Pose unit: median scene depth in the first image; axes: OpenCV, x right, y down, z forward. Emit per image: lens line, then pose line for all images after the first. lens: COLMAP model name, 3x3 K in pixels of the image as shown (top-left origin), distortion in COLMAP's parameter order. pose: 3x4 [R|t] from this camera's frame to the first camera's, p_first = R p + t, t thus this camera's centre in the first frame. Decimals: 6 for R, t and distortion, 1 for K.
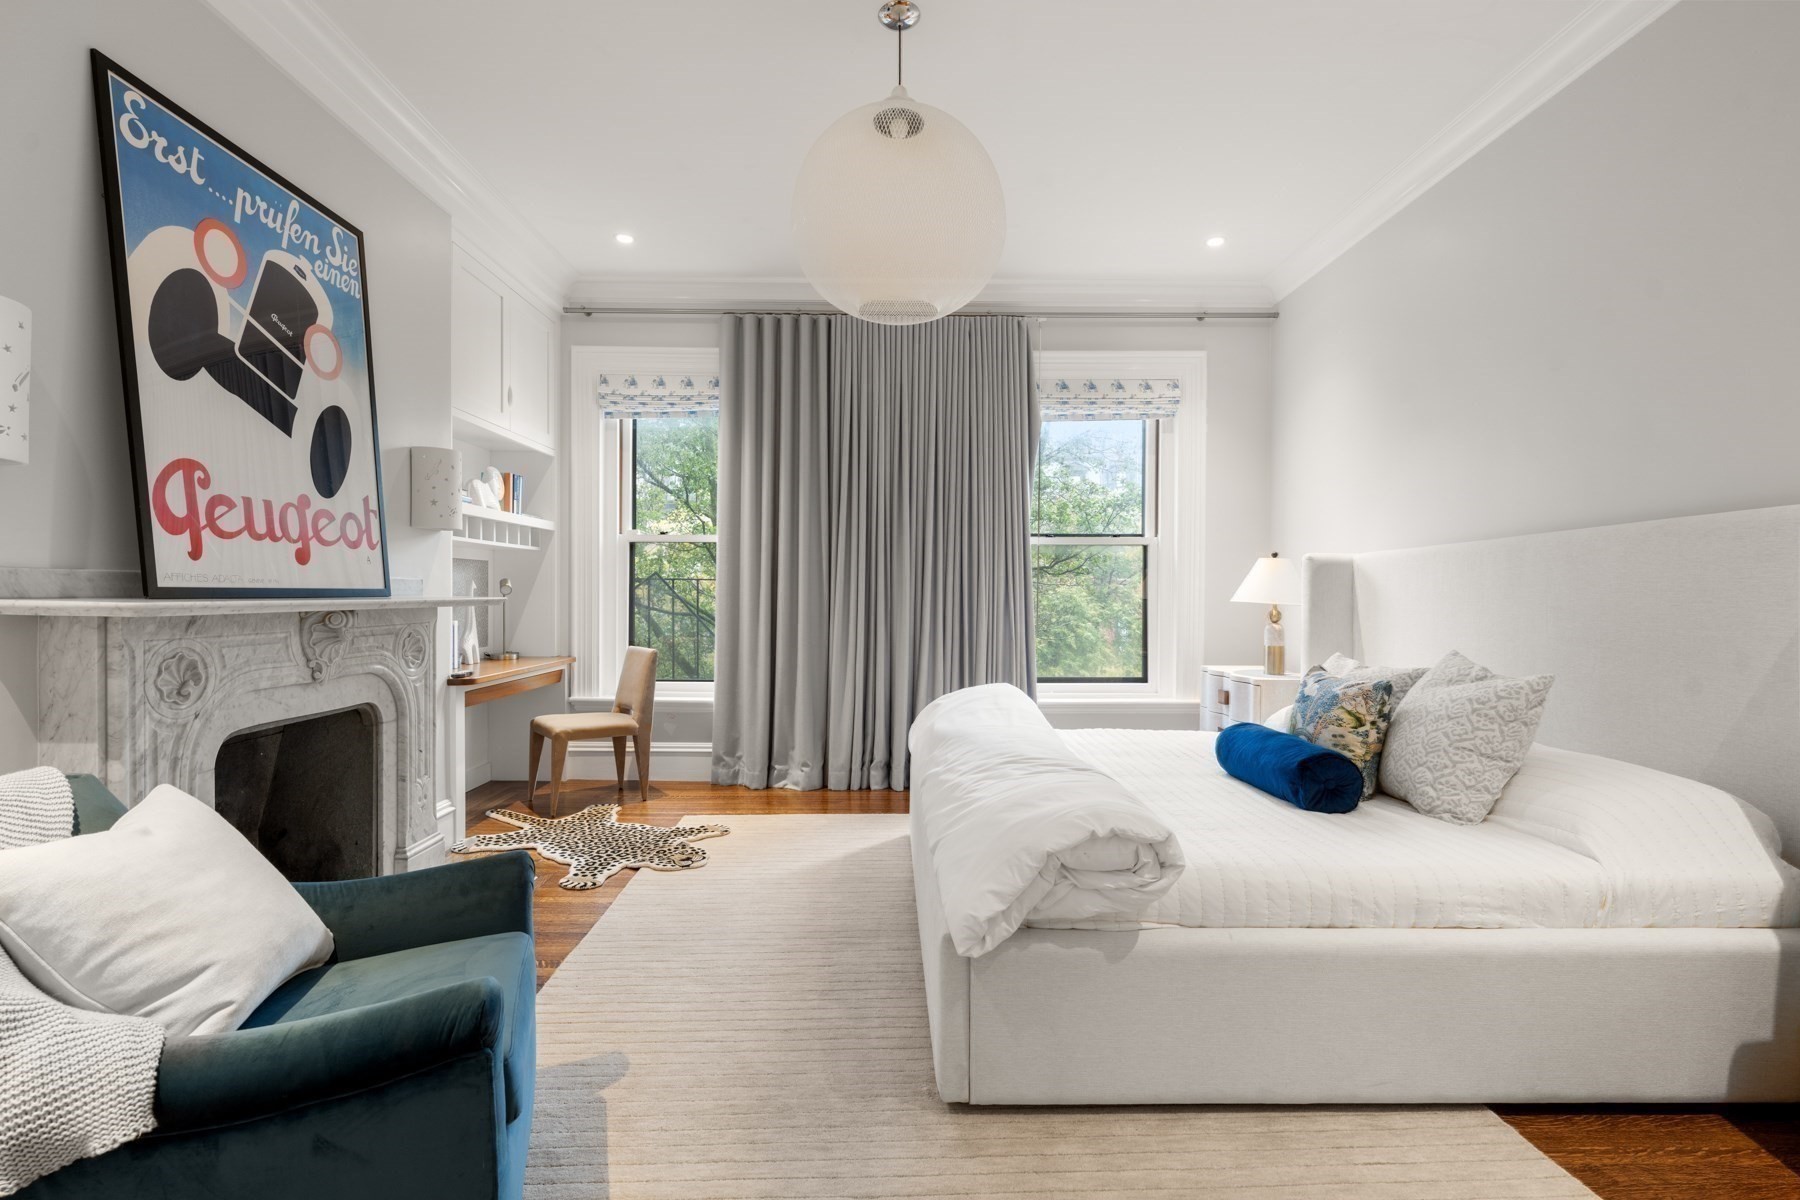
lens RADIAL K [[803.1, 0, 896.1], [0, 803.1, 609.1], [0, 0, 1]] dist [0.001334, -0.000093]
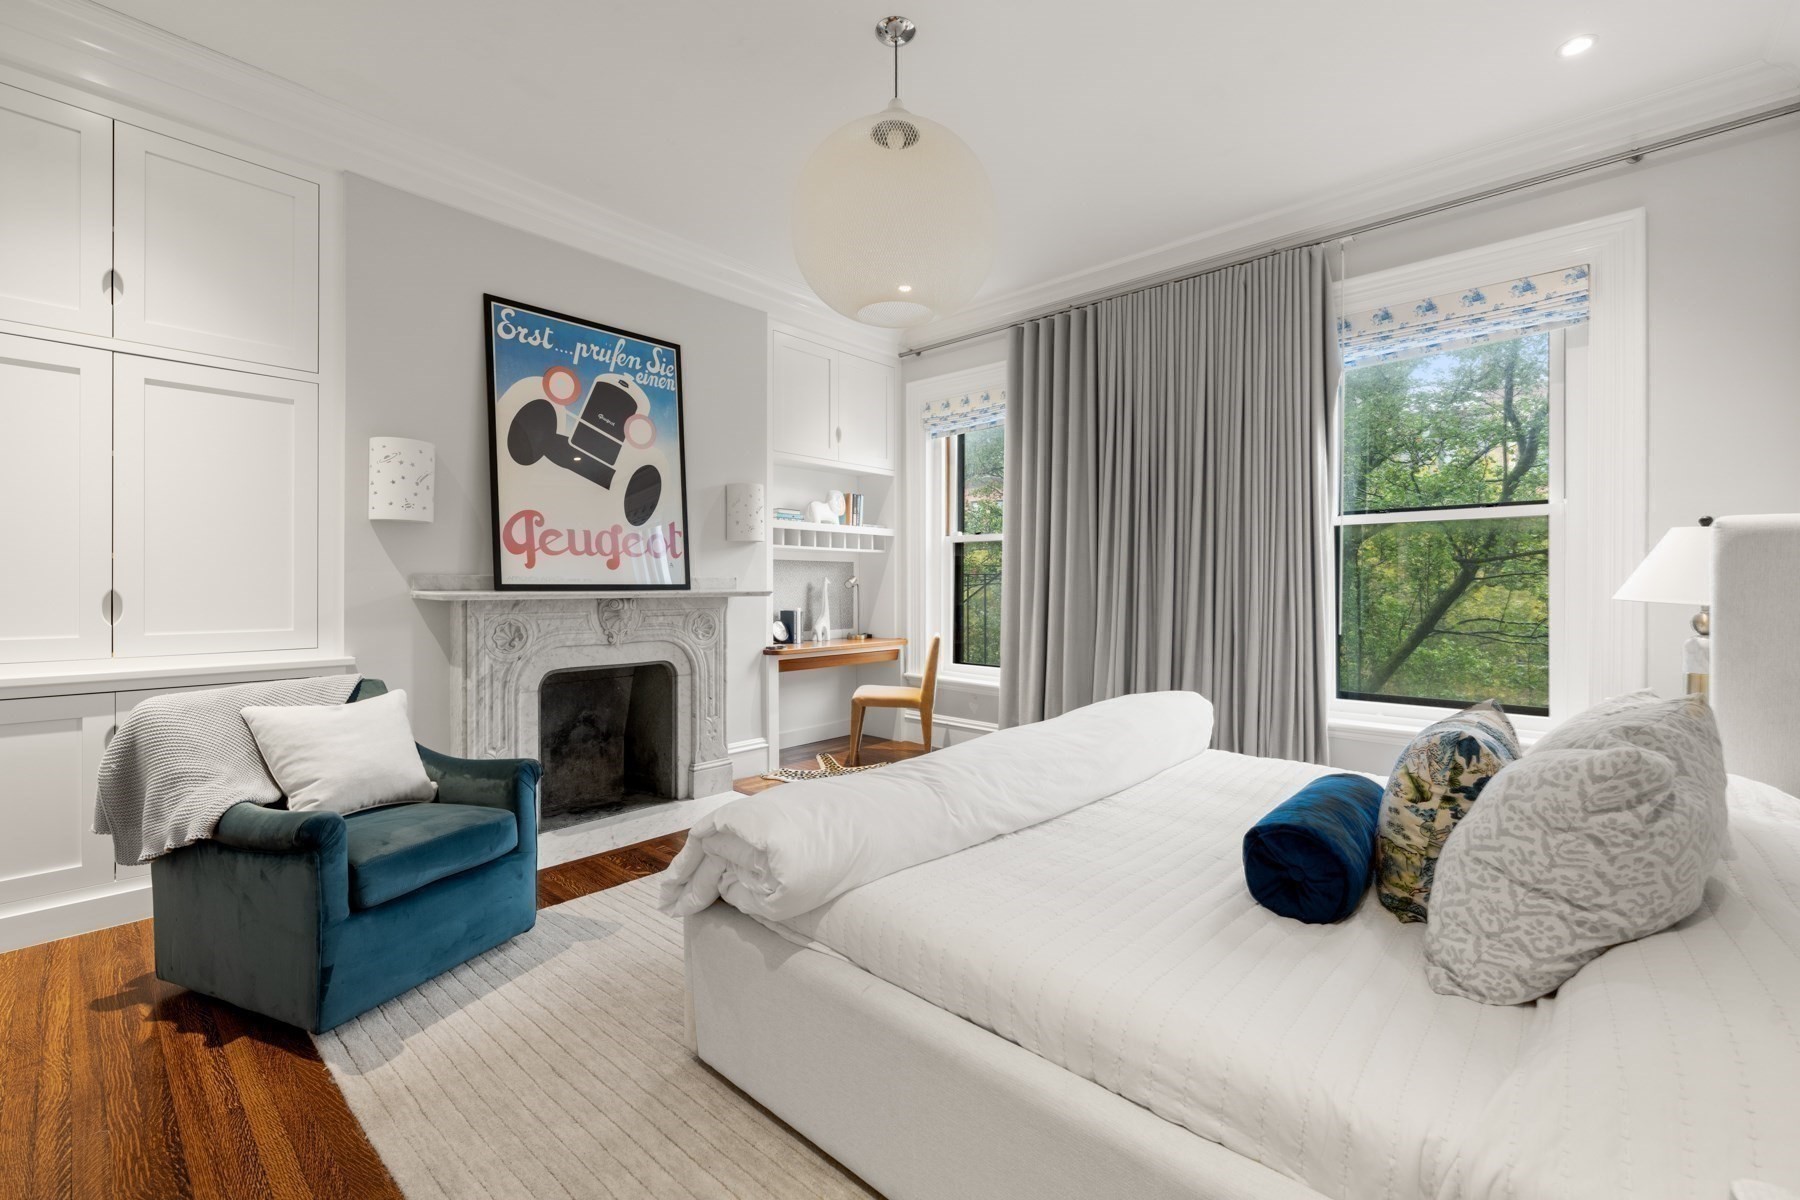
lens RADIAL K [[751.9, 0, 894.6], [0, 751.9, 597.3], [0, 0, 1]] dist [-0.000768, -0.000473]
pose [[0.731034, 0.007753, -0.682297, 0.679213], [-0.011865, 0.999929, -0.001351, -0.005168], [0.682238, 0.009083, 0.731074, 0.300226]]
